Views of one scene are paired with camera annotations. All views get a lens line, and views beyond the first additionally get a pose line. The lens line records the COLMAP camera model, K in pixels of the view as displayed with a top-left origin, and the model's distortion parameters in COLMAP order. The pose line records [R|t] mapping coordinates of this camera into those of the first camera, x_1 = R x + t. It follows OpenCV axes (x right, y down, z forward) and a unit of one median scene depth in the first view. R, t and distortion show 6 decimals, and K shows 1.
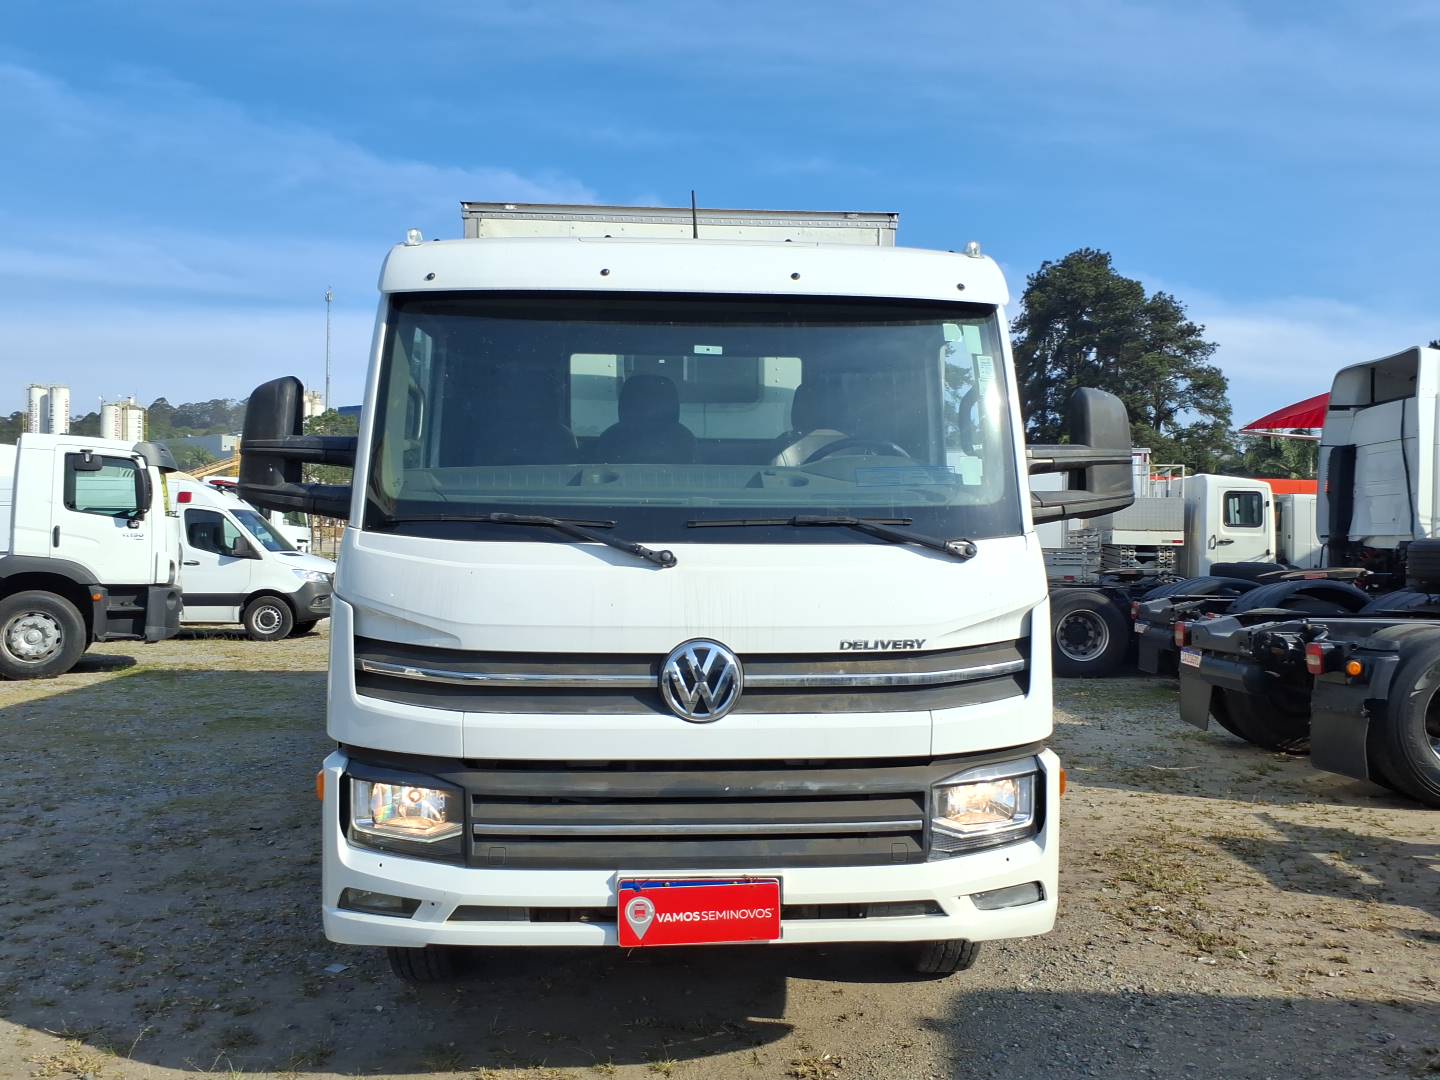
lens RADIAL K [[1118.2, 0, 716.6], [0, 1118.2, 514.7], [0, 0, 1]] dist [0.099344, -0.143227]
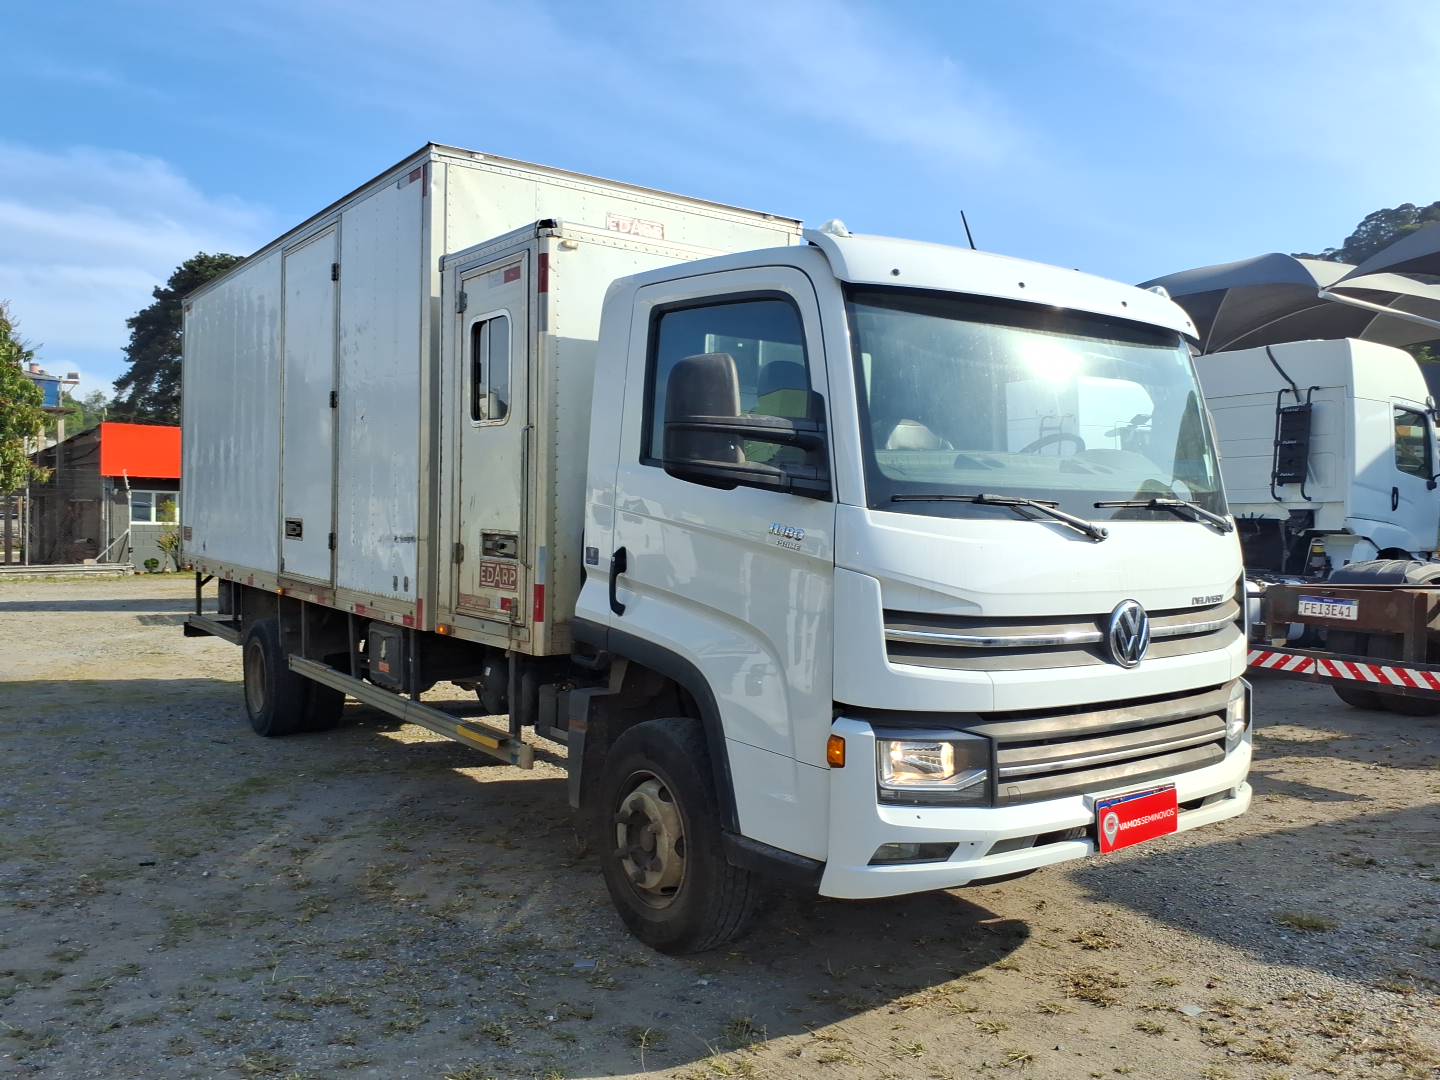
lens RADIAL K [[1127.5, 0, 722.2], [0, 1127.5, 517.9], [0, 0, 1]] dist [0.143412, -0.307849]
pose [[0.846886, 0.000921, 0.531773, -1.033506], [-0.015242, 0.999630, 0.022543, 0.000227], [-0.531556, -0.027196, 0.846587, 0.179391]]
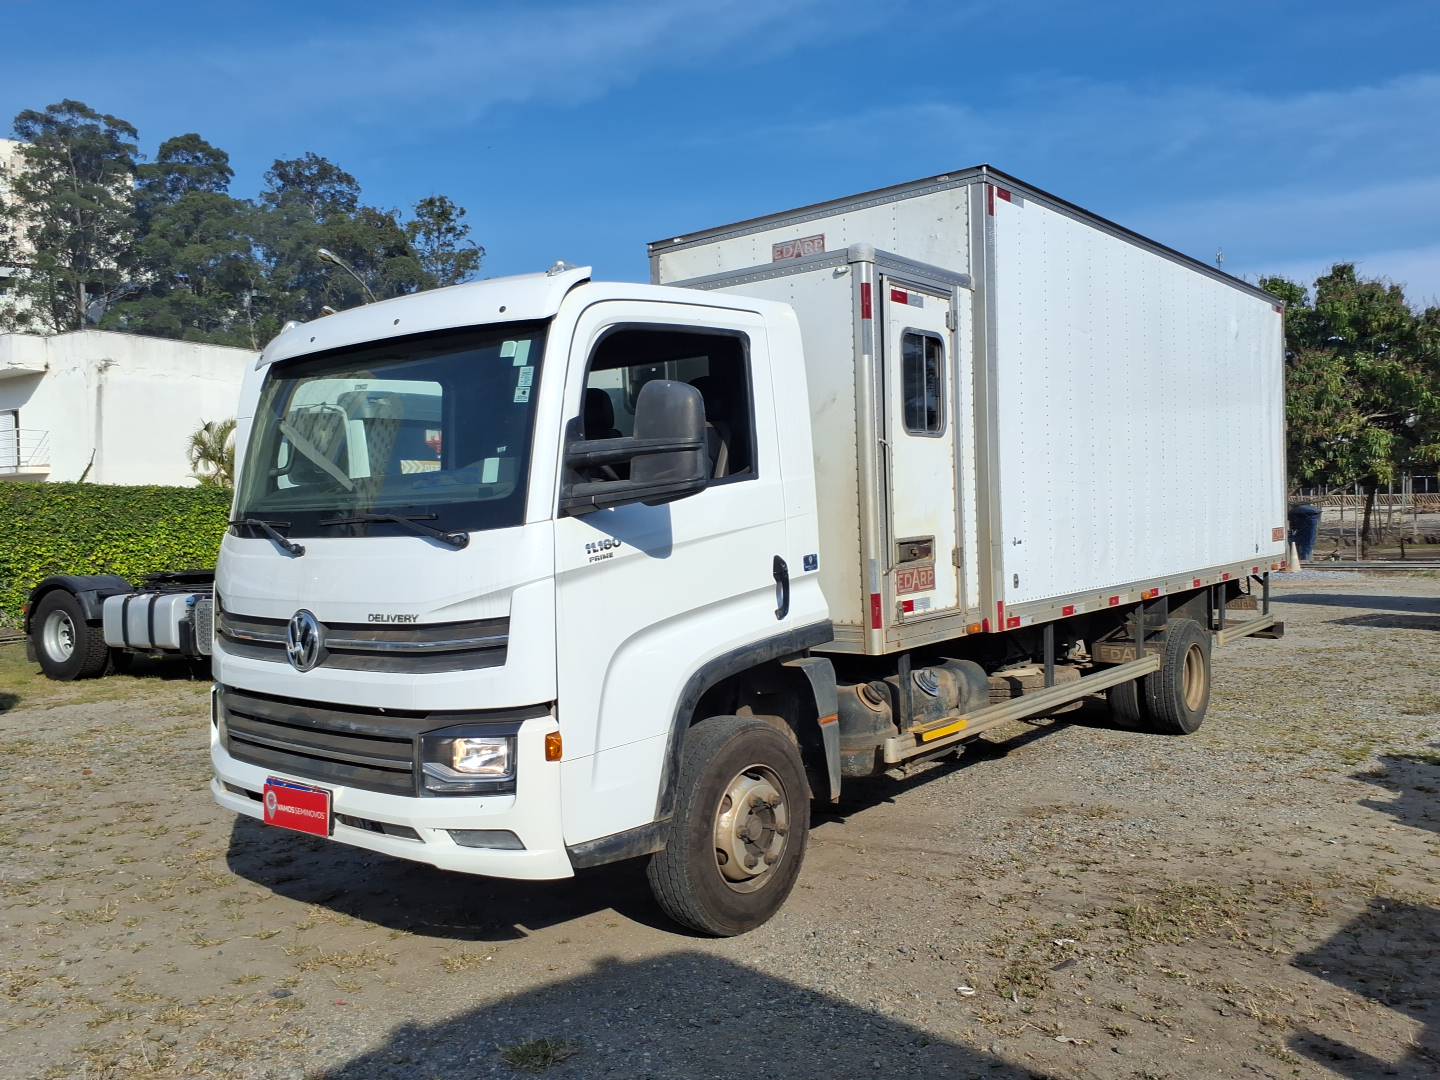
lens RADIAL K [[1127.5, 0, 722.2], [0, 1127.5, 517.9], [0, 0, 1]] dist [0.143412, -0.307849]
pose [[0.740227, -0.026434, -0.671837, 1.265590], [0.042673, 0.999059, 0.007708, 0.010999], [0.671001, -0.034375, 0.740659, 0.315907]]
